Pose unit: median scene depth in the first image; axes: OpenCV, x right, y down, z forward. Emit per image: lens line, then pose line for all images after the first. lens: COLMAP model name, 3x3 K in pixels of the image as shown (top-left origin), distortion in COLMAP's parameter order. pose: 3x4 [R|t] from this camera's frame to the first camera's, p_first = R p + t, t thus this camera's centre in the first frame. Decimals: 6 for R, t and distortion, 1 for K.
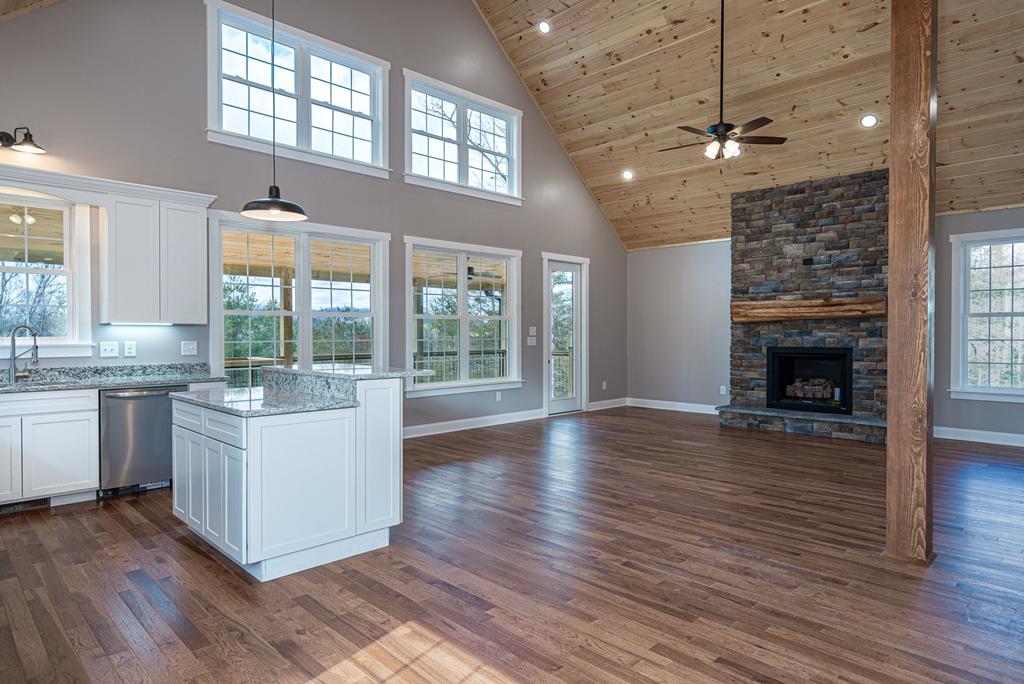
lens RADIAL K [[586.8, 0, 563.3], [0, 586.8, 342.9], [0, 0, 1]] dist [0.000922, 0.002868]
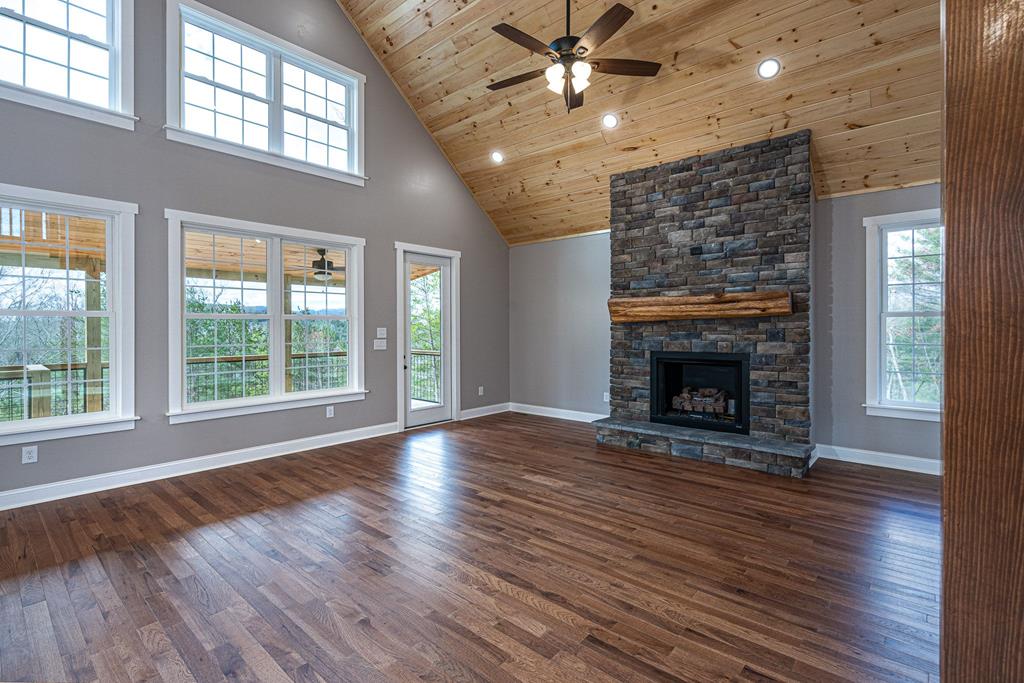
lens RADIAL K [[459.0, 0, 531.9], [0, 459.0, 330.3], [0, 0, 1]] dist [-0.009396, 0.002240]
pose [[0.999386, -0.000897, 0.035027, 0.161417], [0.001348, 0.999916, -0.012860, -0.016540], [-0.035012, 0.012900, 0.999304, 0.359694]]
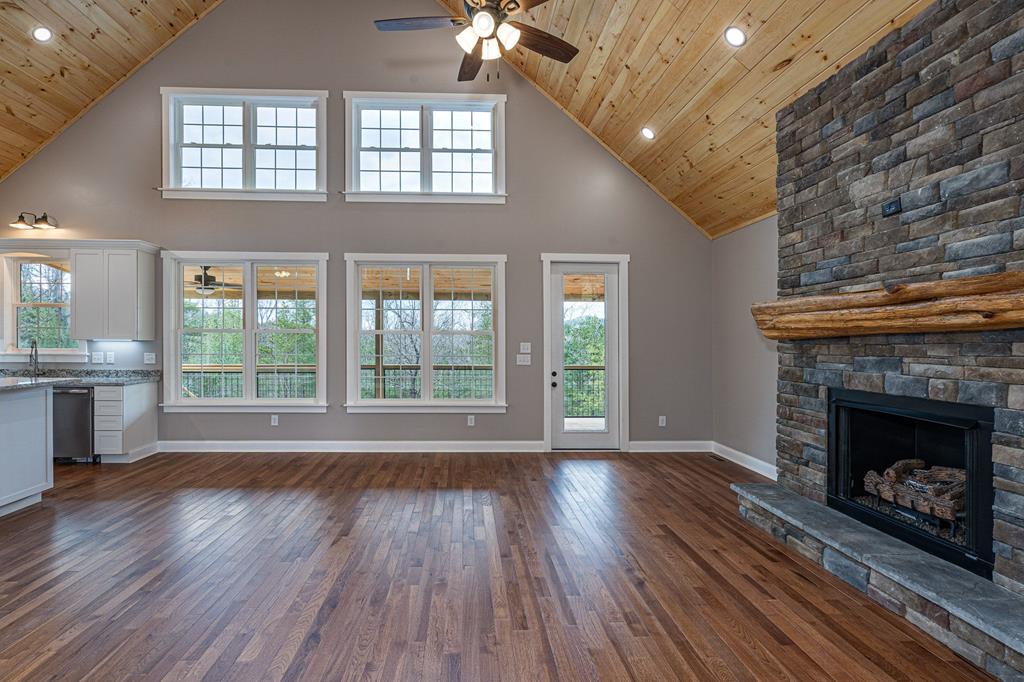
lens RADIAL K [[492.1, 0, 502.0], [0, 492.1, 338.1], [0, 0, 1]] dist [-0.000579, -0.000602]
pose [[0.713902, 0.004689, -0.700230, 0.478283], [-0.022069, 0.999631, -0.015806, -0.024844], [0.699897, 0.026737, 0.713743, 0.528852]]
